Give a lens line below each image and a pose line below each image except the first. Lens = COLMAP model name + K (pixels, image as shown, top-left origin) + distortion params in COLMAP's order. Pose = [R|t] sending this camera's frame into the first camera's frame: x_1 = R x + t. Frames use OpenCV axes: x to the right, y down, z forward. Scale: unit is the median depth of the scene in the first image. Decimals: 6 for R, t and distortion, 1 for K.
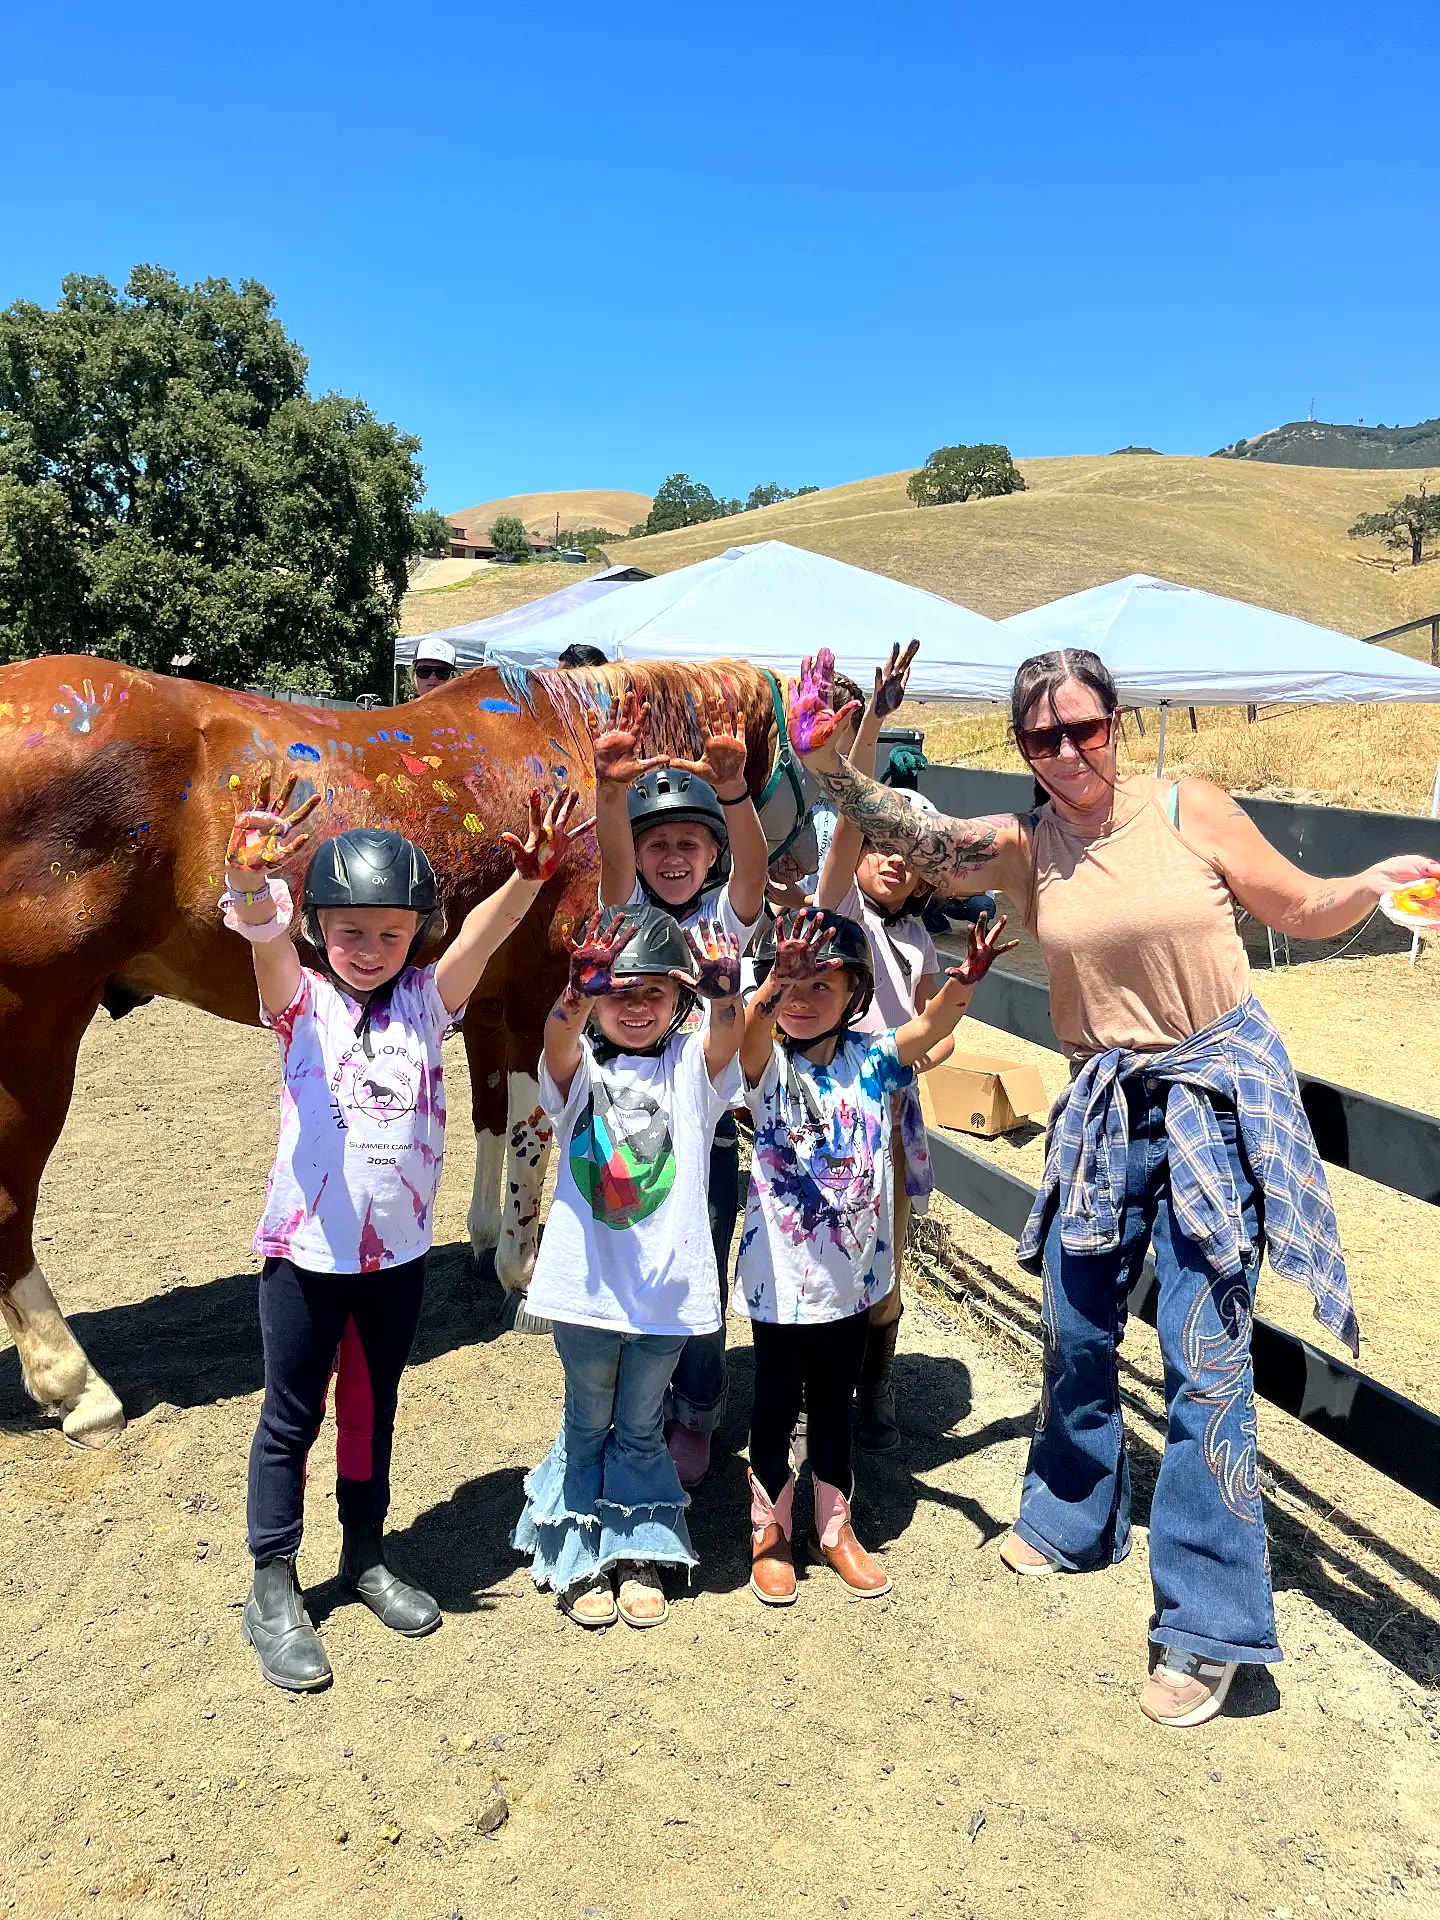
lens RADIAL K [[1546.0, 0, 723.0], [0, 1546.0, 1016.6], [0, 0, 1]] dist [0.049296, -0.053628]
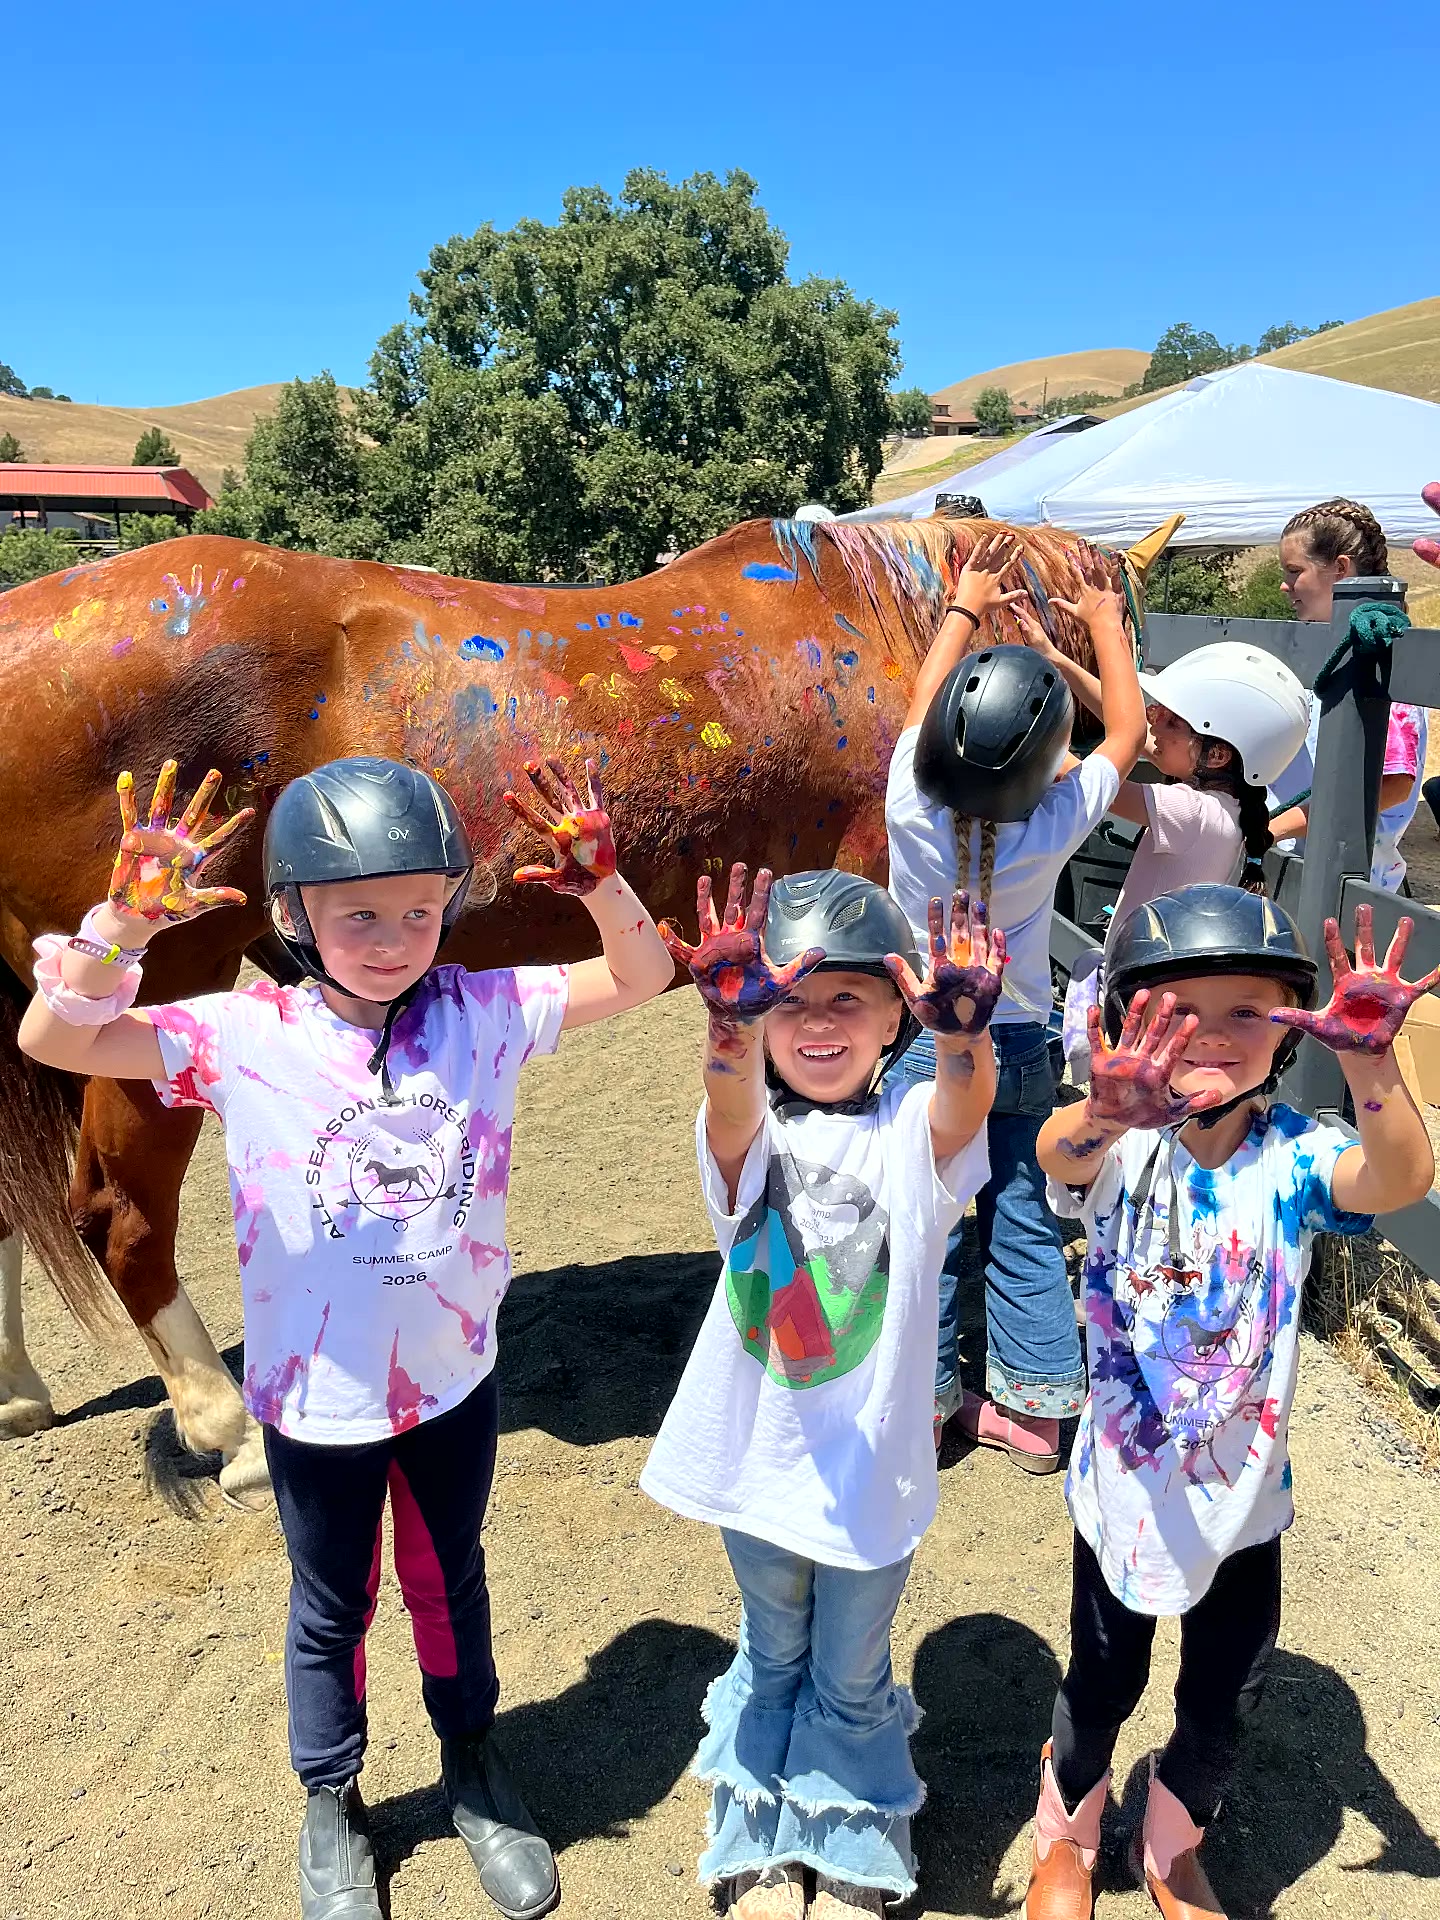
lens RADIAL K [[1509.9, 0, 720.0], [0, 1509.9, 960.0], [0, 0, 1]] dist [0.033116, -0.016055]
pose [[0.948358, 0.028499, -0.315920, 0.080212], [-0.015048, 0.998877, 0.044933, -0.055373], [0.316846, -0.037858, 0.947721, 0.345156]]
